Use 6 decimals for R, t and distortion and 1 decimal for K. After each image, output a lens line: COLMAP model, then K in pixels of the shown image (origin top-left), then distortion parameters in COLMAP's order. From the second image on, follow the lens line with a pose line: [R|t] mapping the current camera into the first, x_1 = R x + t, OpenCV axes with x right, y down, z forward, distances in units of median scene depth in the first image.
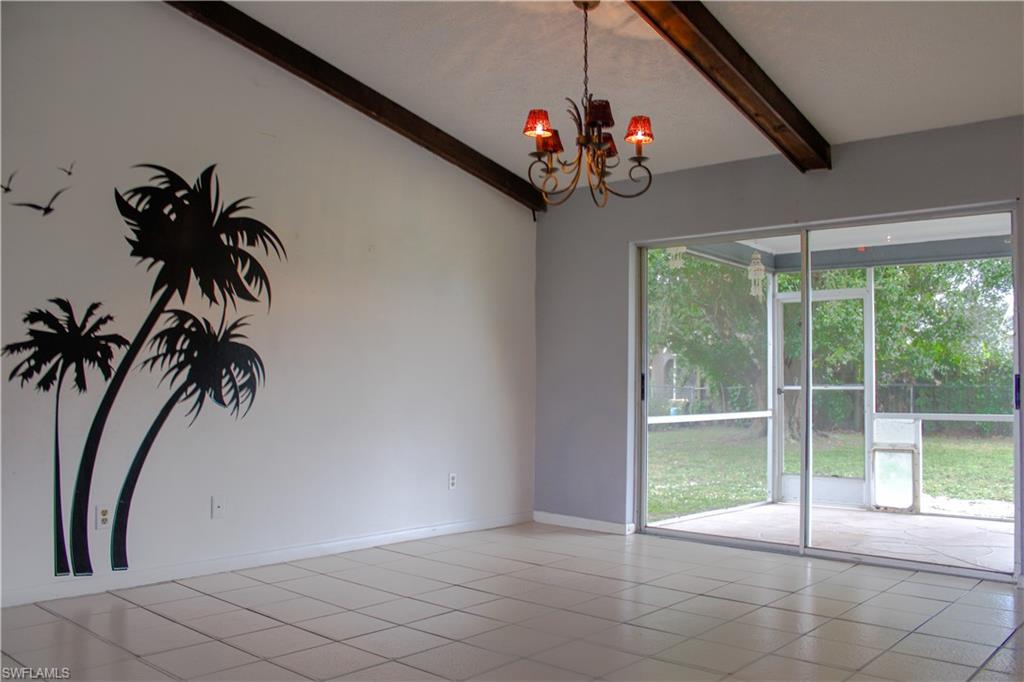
lens RADIAL K [[839.0, 0, 506.1], [0, 839.0, 346.7], [0, 0, 1]] dist [-0.113128, 0.019883]
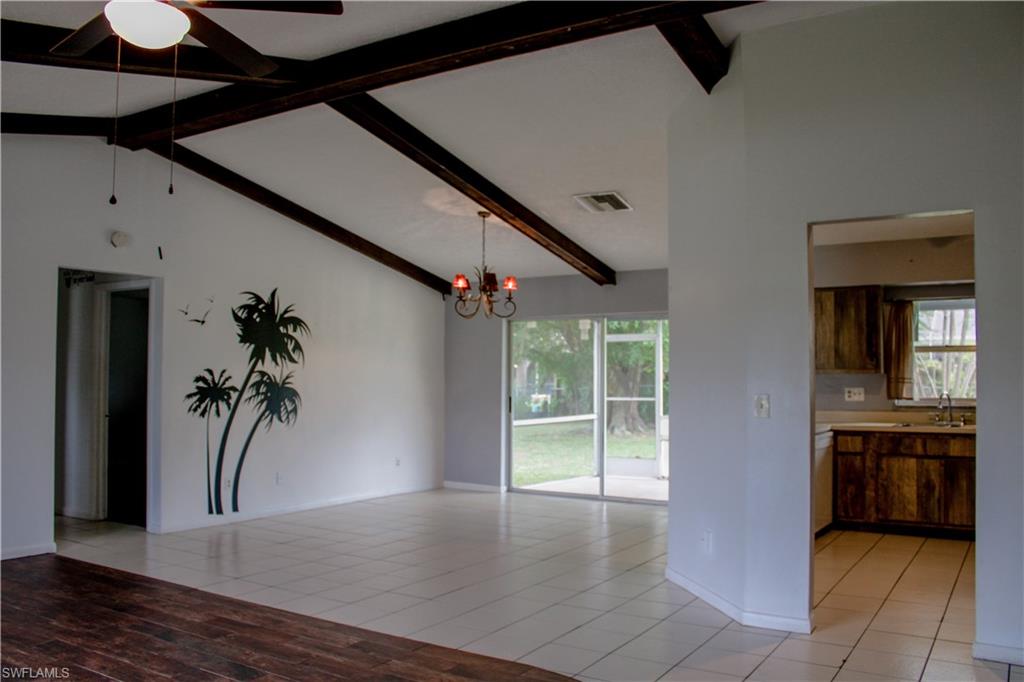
lens RADIAL K [[839.0, 0, 516.2], [0, 839.0, 340.4], [0, 0, 1]] dist [-0.113128, 0.019883]
pose [[0.985374, 0.001372, 0.170402, -0.150395], [-0.001837, 0.999995, 0.002568, -0.114492], [-0.170397, -0.002843, 0.985371, -0.883478]]
